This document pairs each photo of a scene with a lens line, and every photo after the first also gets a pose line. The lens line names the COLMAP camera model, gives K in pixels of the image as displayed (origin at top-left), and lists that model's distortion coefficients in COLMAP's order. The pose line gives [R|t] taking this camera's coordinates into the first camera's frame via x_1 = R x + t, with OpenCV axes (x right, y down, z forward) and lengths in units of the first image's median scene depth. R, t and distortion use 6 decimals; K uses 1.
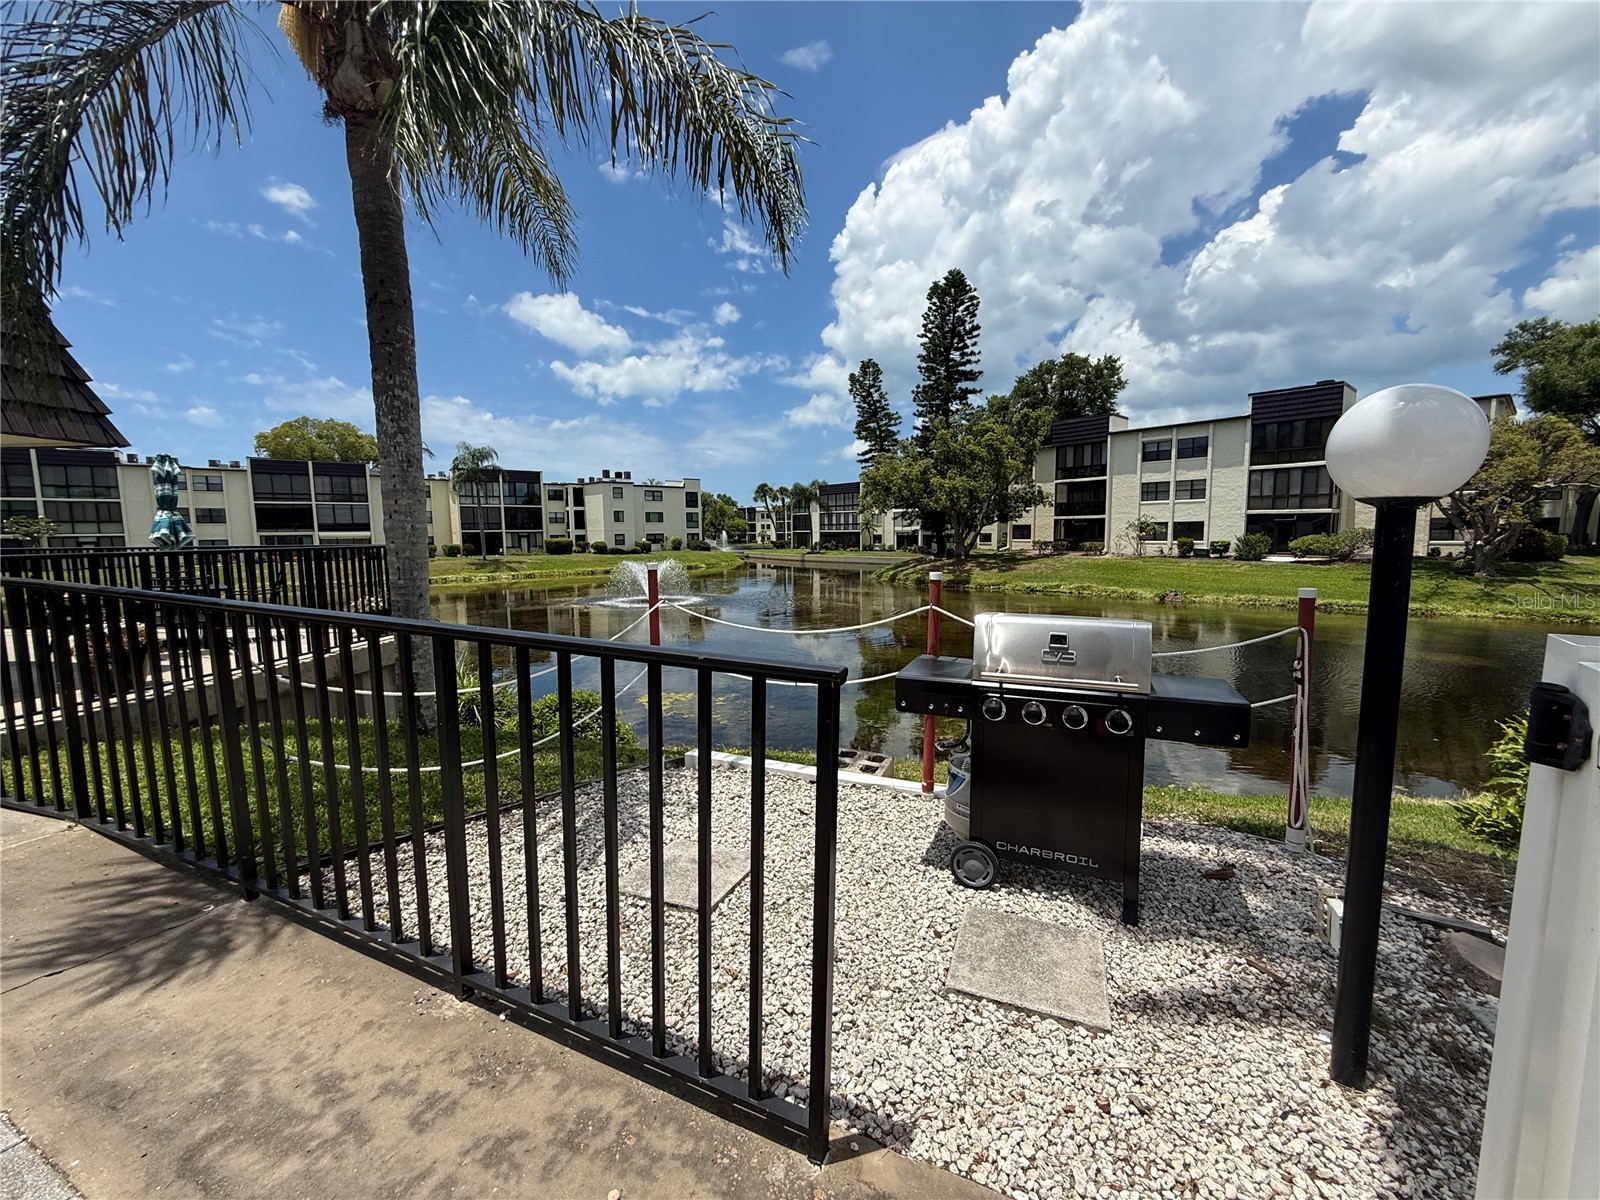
lens RADIAL K [[649.6, 0, 794.0], [0, 649.6, 603.8], [0, 0, 1]] dist [0.004757, -0.000770]
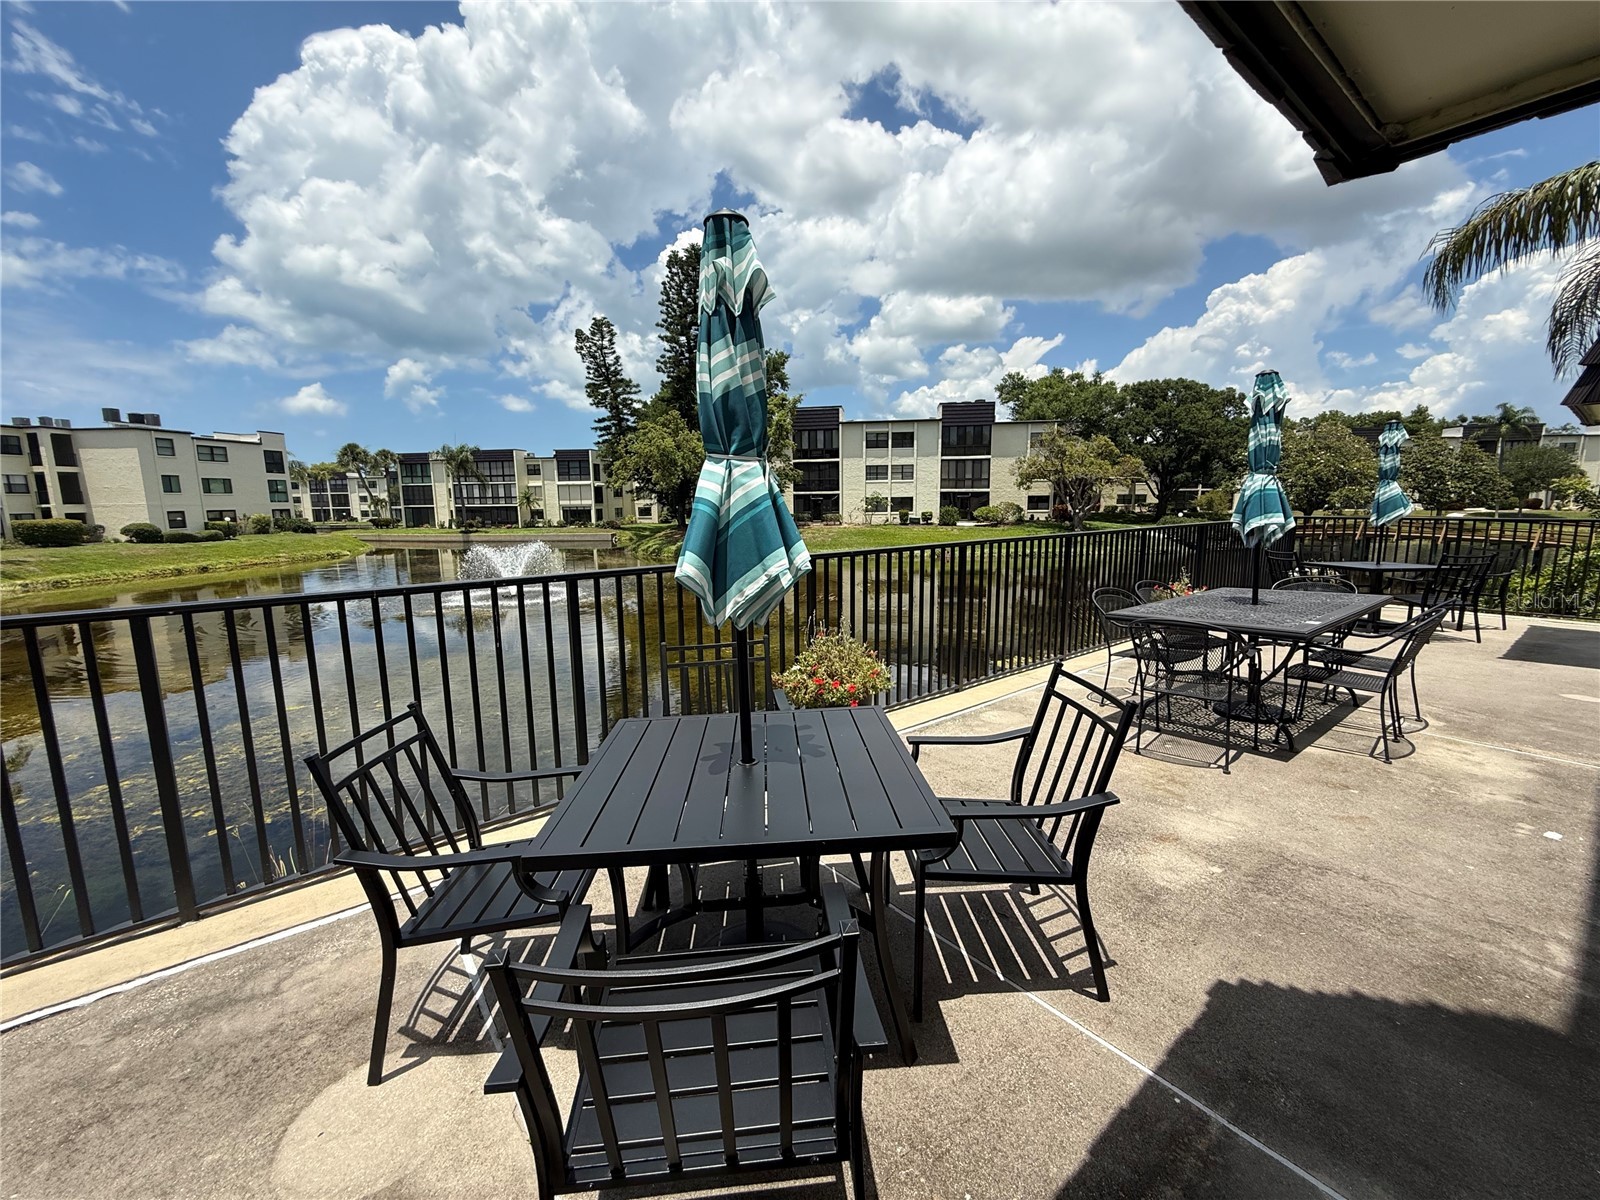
lens RADIAL K [[649.6, 0, 794.6], [0, 649.6, 602.6], [0, 0, 1]] dist [0.004757, -0.000770]
pose [[0.743769, -0.102345, 0.660556, -0.293172], [0.078078, 0.994746, 0.066210, -0.013150], [-0.663862, 0.002330, 0.747852, 0.118418]]
